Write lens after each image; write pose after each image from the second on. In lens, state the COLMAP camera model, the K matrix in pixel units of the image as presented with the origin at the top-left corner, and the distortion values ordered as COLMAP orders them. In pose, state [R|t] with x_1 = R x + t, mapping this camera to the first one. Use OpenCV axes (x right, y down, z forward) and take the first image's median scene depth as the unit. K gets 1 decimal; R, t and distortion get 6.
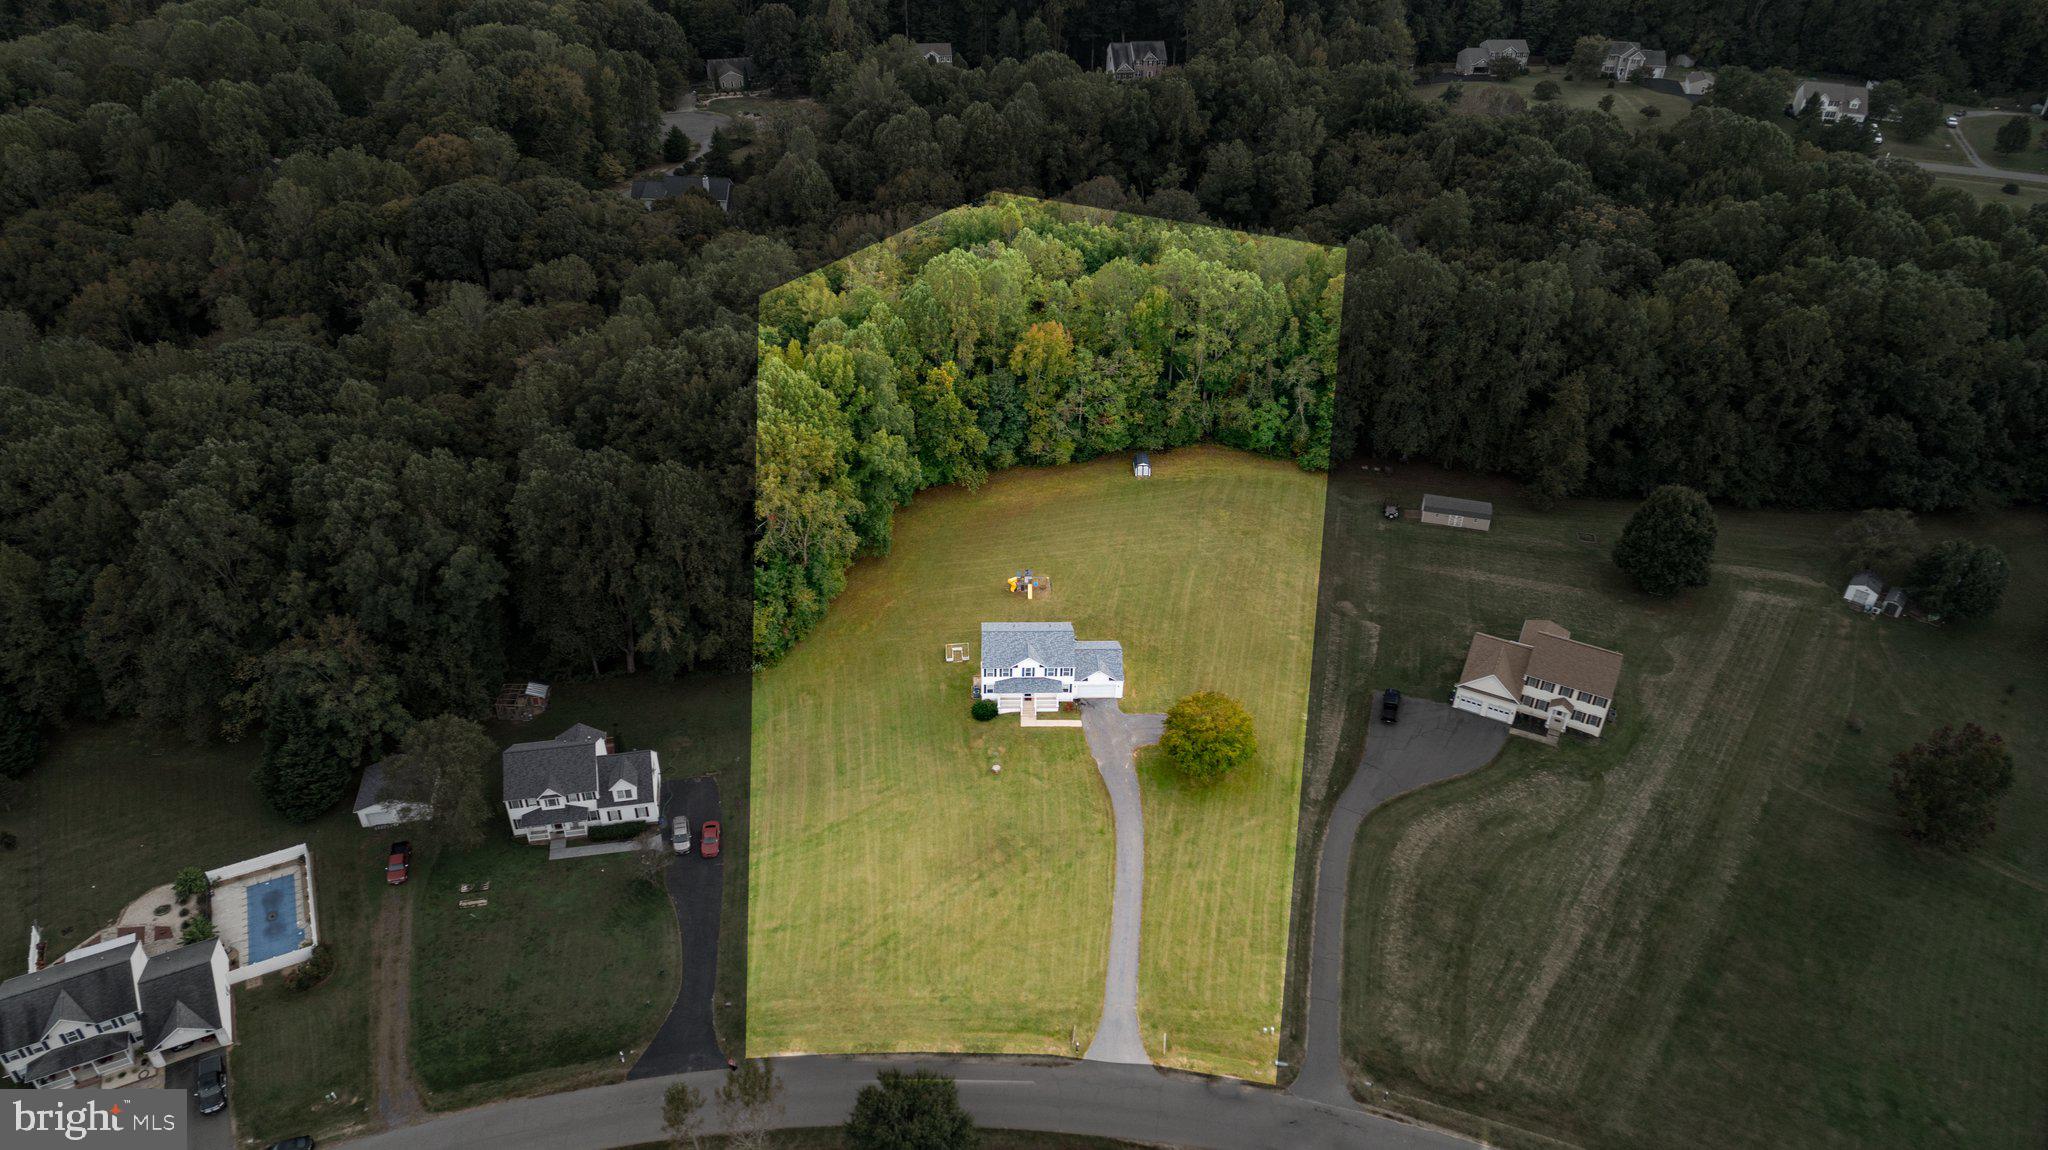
lens RADIAL K [[1381.1, 0, 1021.1], [0, 1381.1, 576.3], [0, 0, 1]] dist [-0.011300, 0.010358]
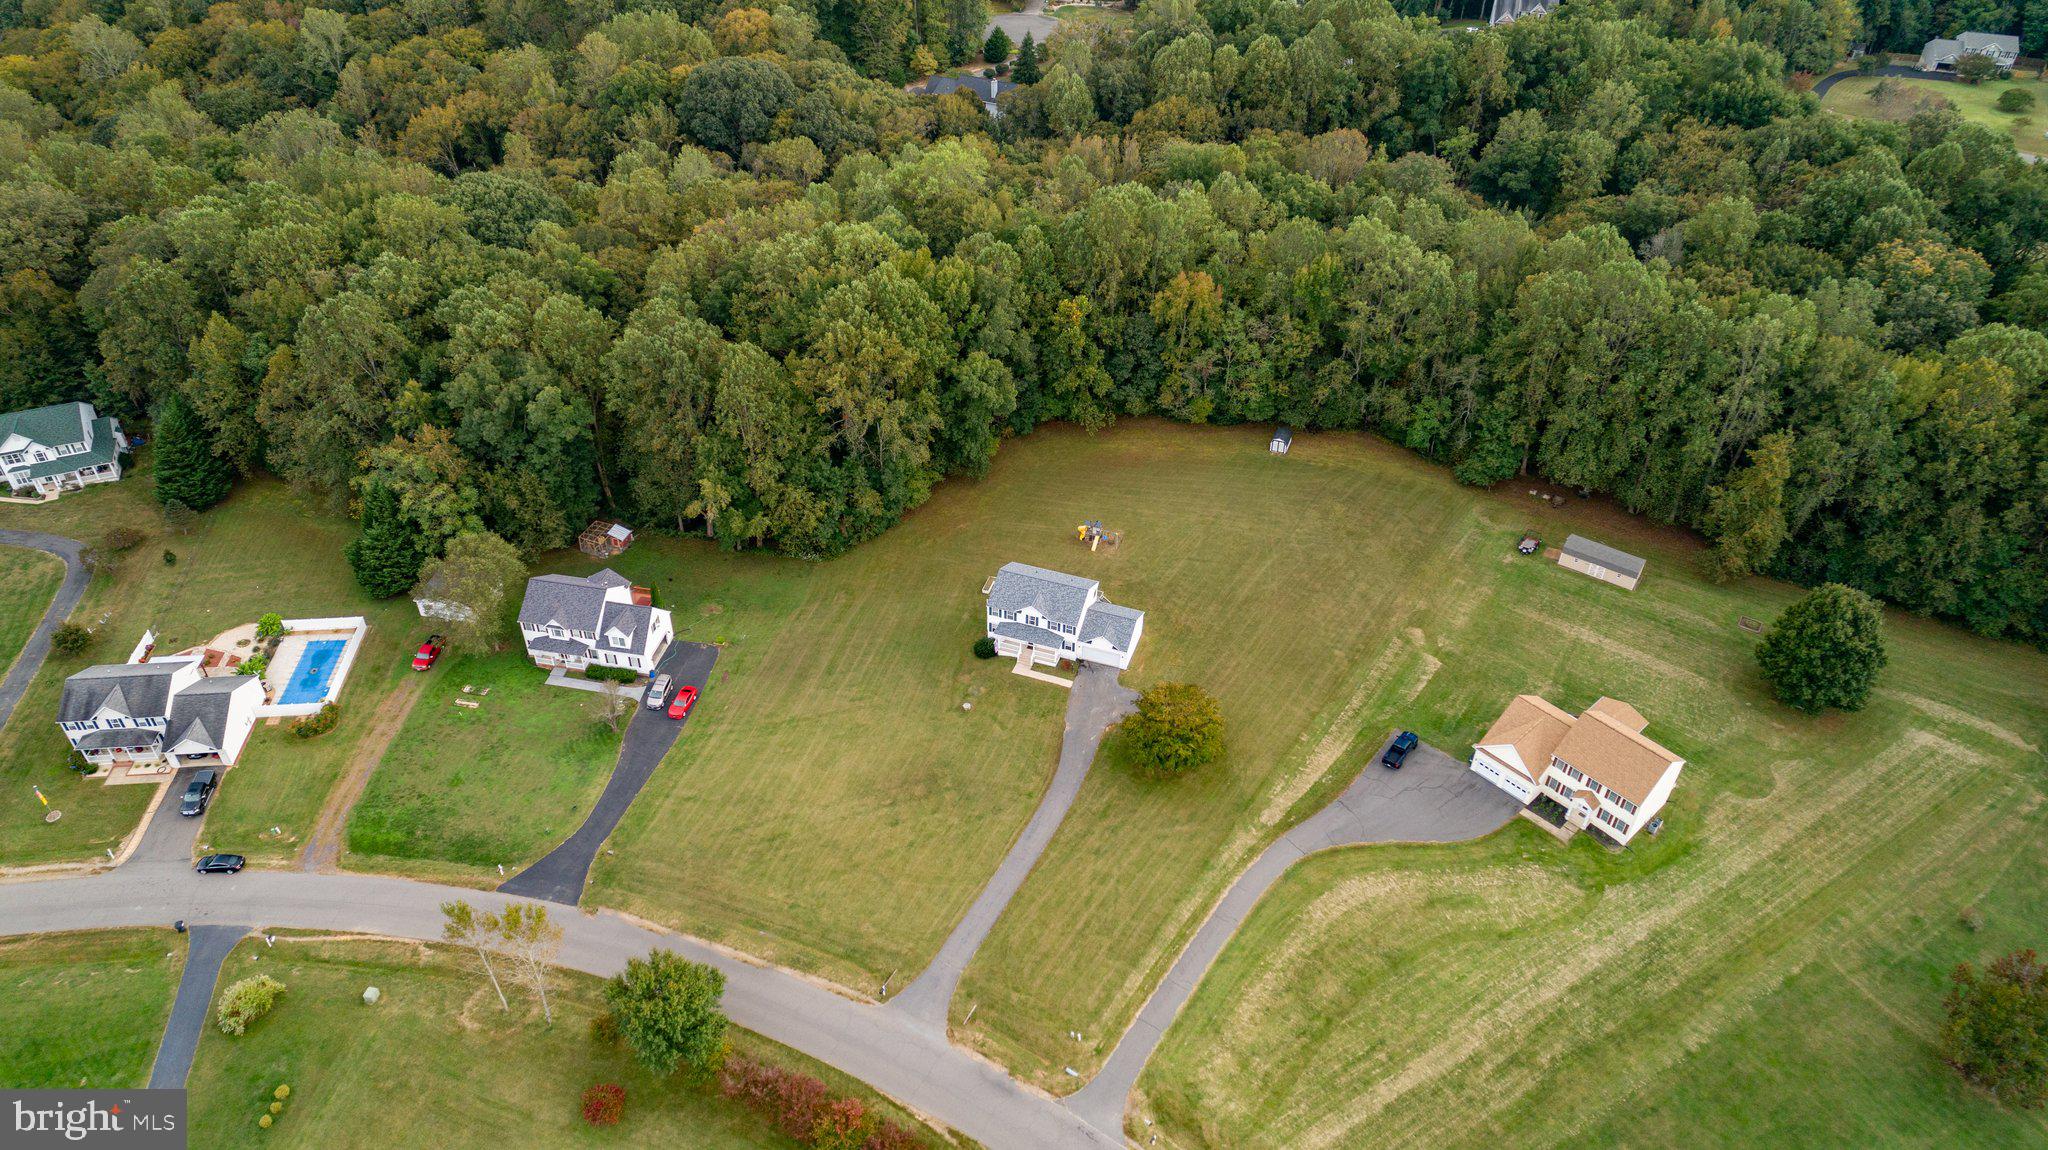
lens RADIAL K [[1381.1, 0, 1021.3], [0, 1381.1, 577.1], [0, 0, 1]] dist [-0.011300, 0.010358]
pose [[0.932740, 0.222452, -0.283744, 0.269008], [-0.207454, 0.974780, 0.082259, -0.039451], [0.294887, -0.017862, 0.955365, 0.065053]]
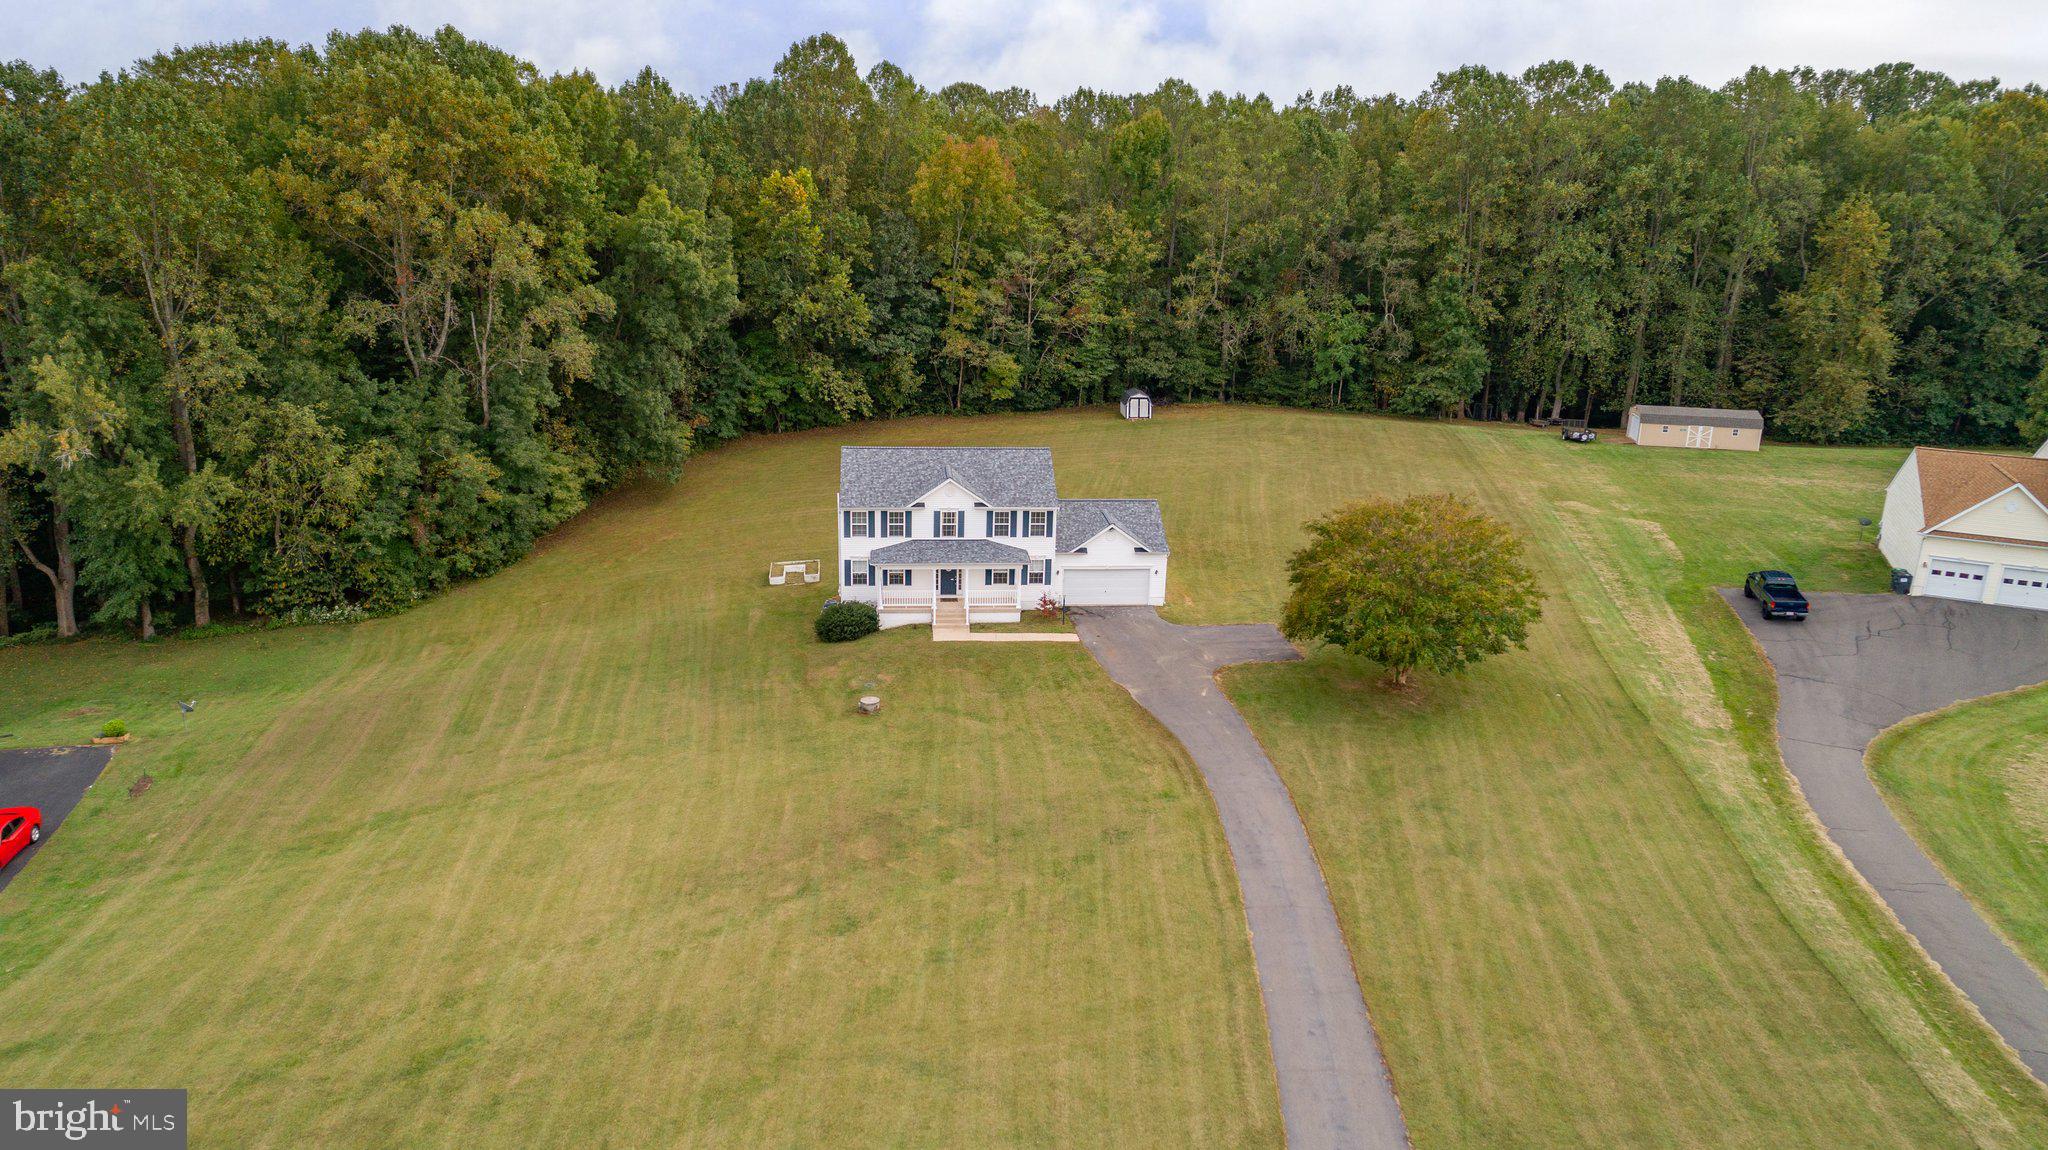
lens RADIAL K [[1381.1, 0, 1021.7], [0, 1381.1, 574.3], [0, 0, 1]] dist [-0.011300, 0.010358]
pose [[0.997806, -0.011176, 0.065259, -0.000322], [0.031103, 0.949241, -0.313009, 0.218959], [-0.058448, 0.314352, 0.947505, 0.599289]]
